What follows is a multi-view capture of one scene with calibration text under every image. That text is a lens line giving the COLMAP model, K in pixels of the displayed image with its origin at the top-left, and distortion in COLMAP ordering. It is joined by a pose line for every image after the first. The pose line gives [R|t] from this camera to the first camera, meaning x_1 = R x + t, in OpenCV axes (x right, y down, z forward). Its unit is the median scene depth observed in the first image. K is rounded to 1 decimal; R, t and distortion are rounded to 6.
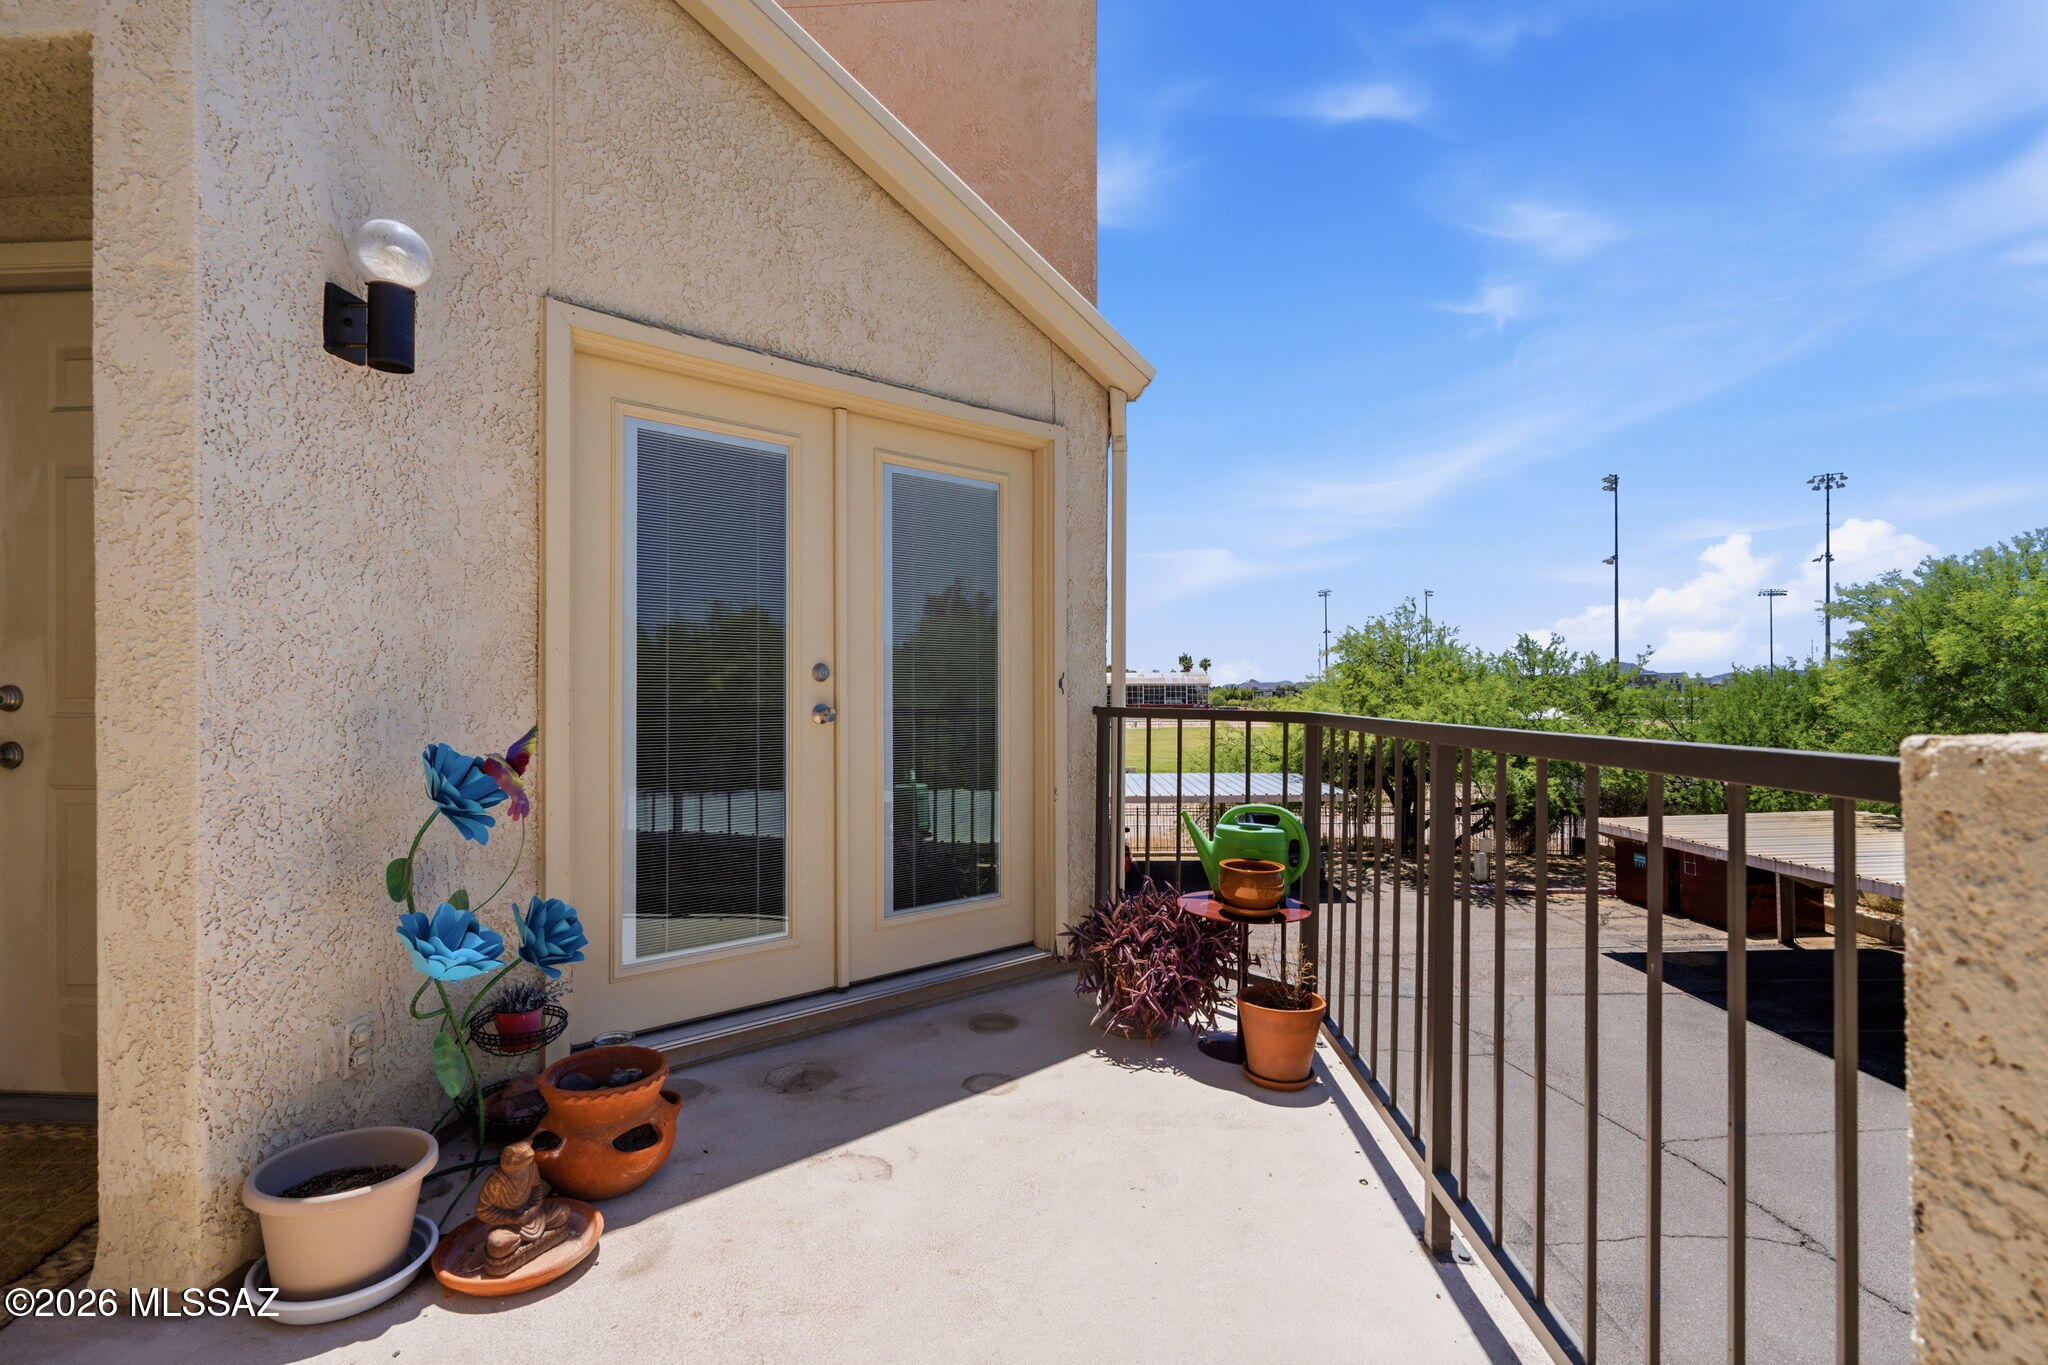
lens RADIAL K [[951.3, 0, 1006.7], [0, 951.3, 694.7], [0, 0, 1]] dist [0.004069, 0.000120]
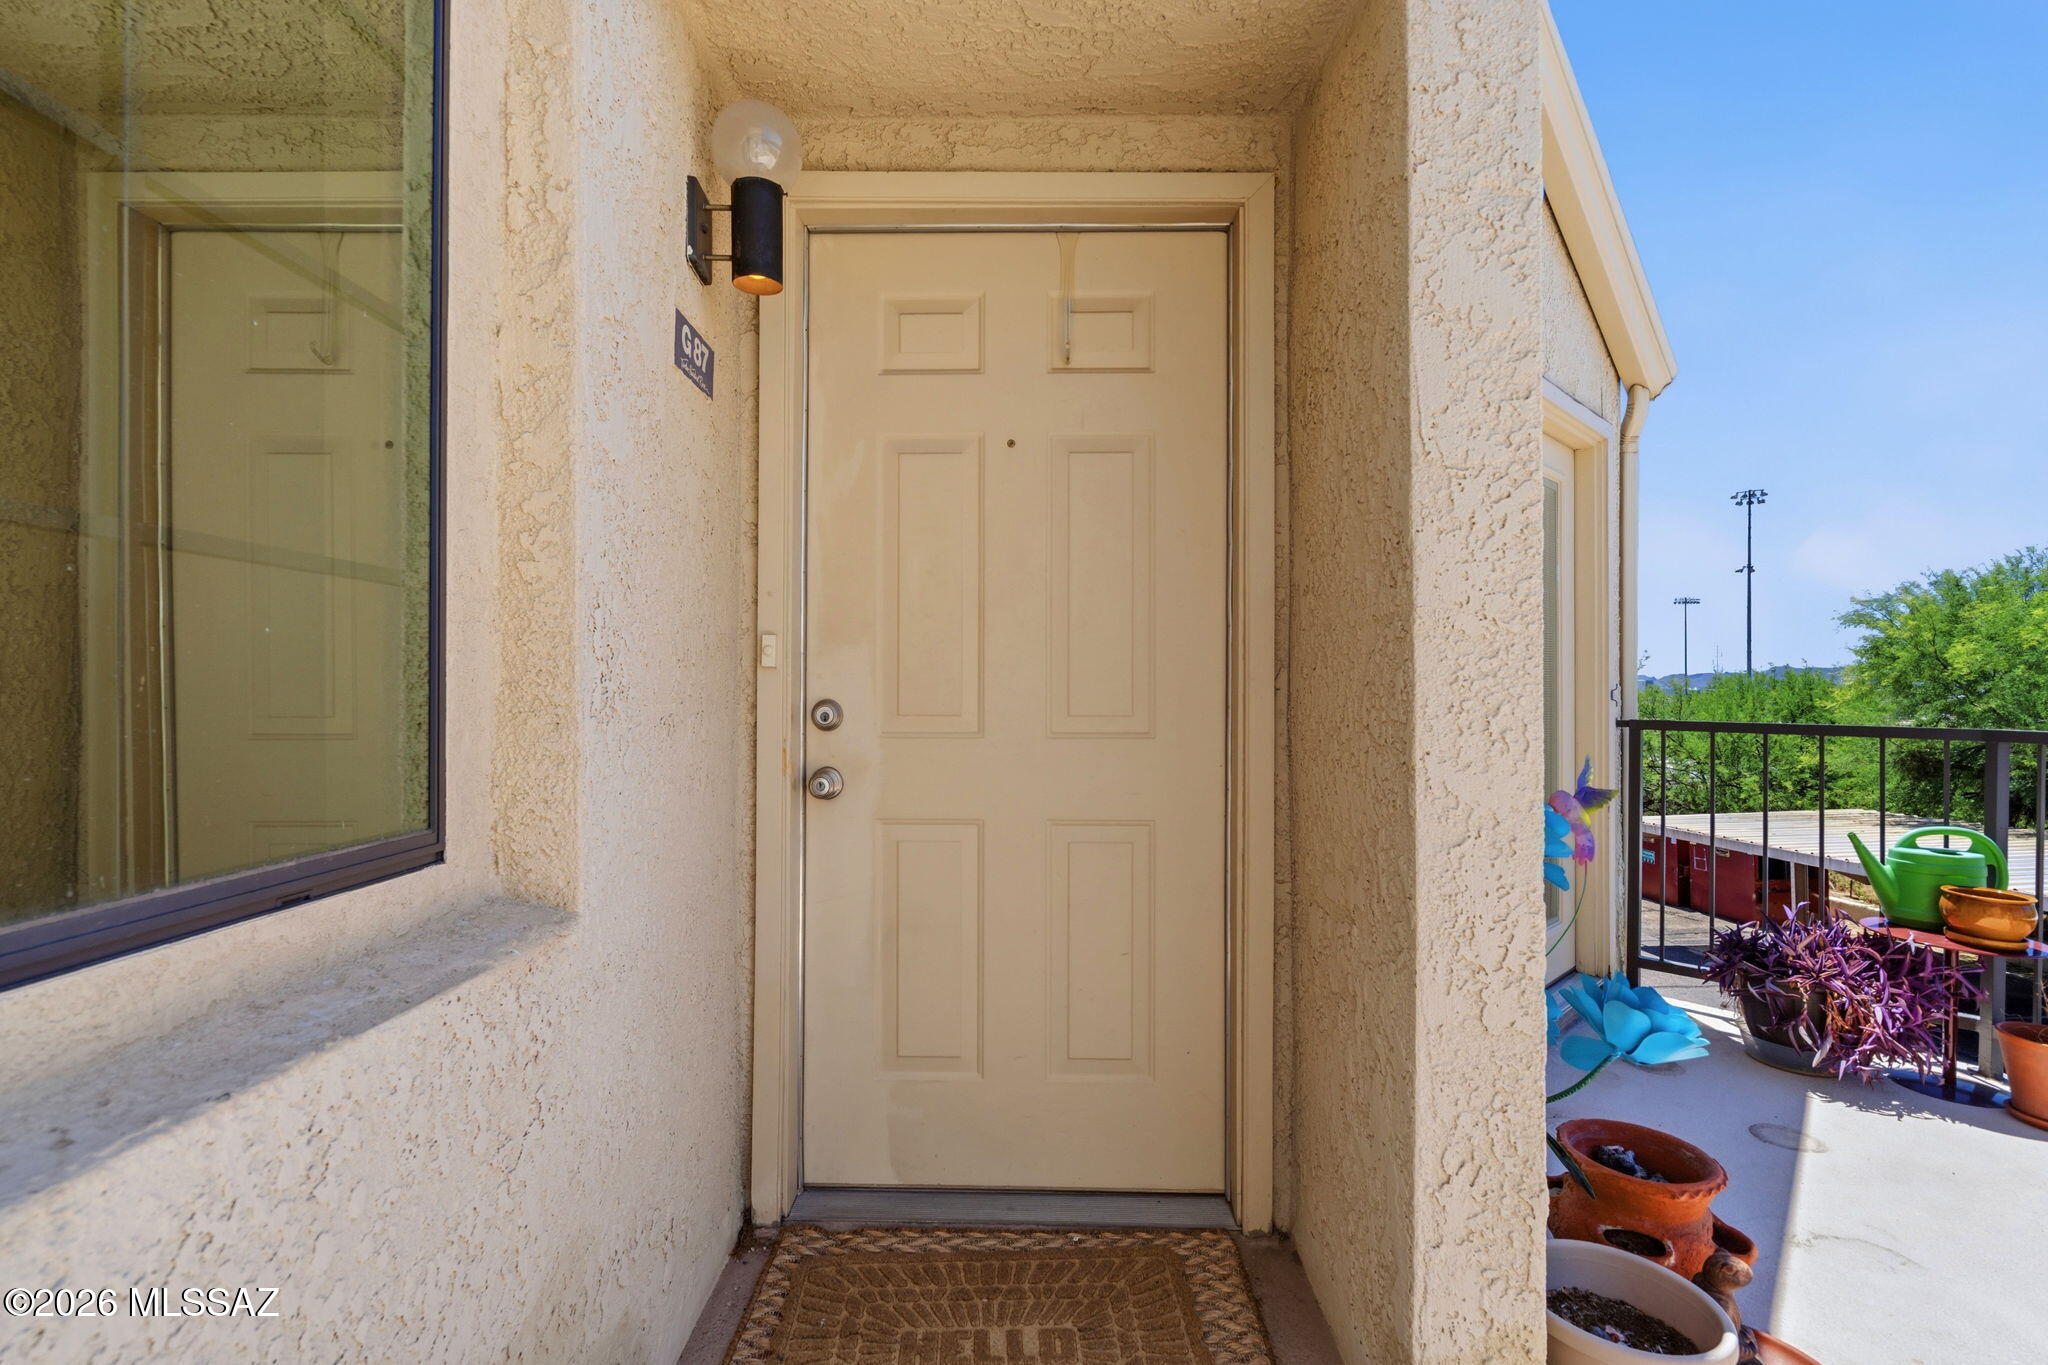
lens RADIAL K [[951.3, 0, 1040.8], [0, 951.3, 686.5], [0, 0, 1]] dist [0.004069, 0.000120]
pose [[0.996554, 0.007119, 0.082637, -0.783381], [-0.006687, 0.999962, -0.005512, -0.014567], [-0.082674, 0.004940, 0.996564, 0.140133]]
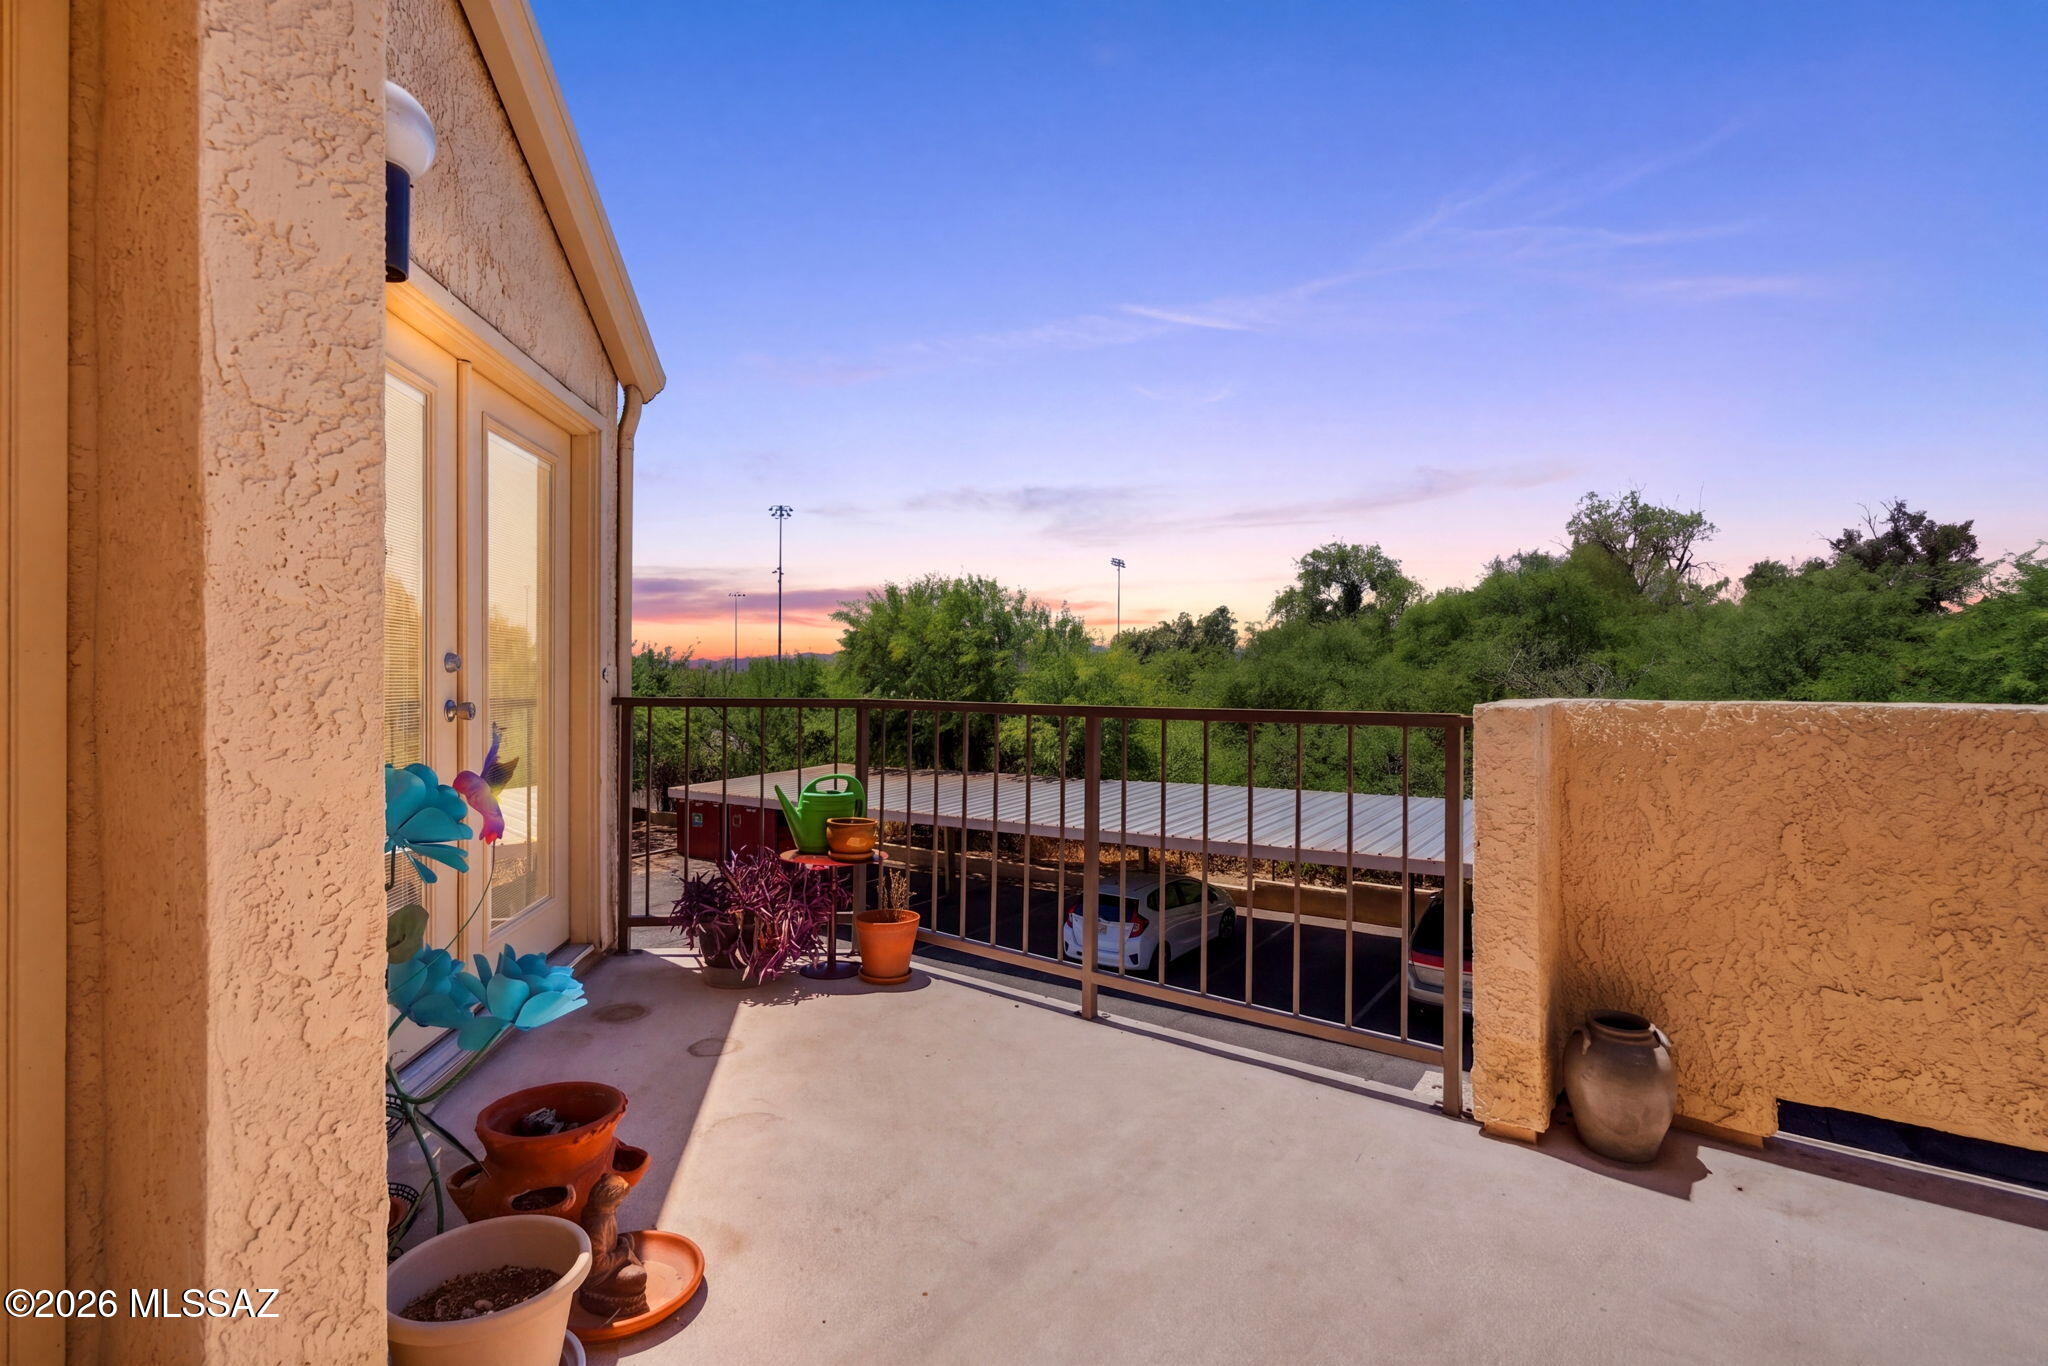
lens RADIAL K [[951.3, 0, 1033.0], [0, 951.3, 678.8], [0, 0, 1]] dist [0.004069, 0.000120]
pose [[0.557203, 0.002163, 0.830374, -0.696559], [-0.004913, 0.999988, 0.000692, -0.013073], [-0.830362, -0.004465, 0.557207, 0.094783]]
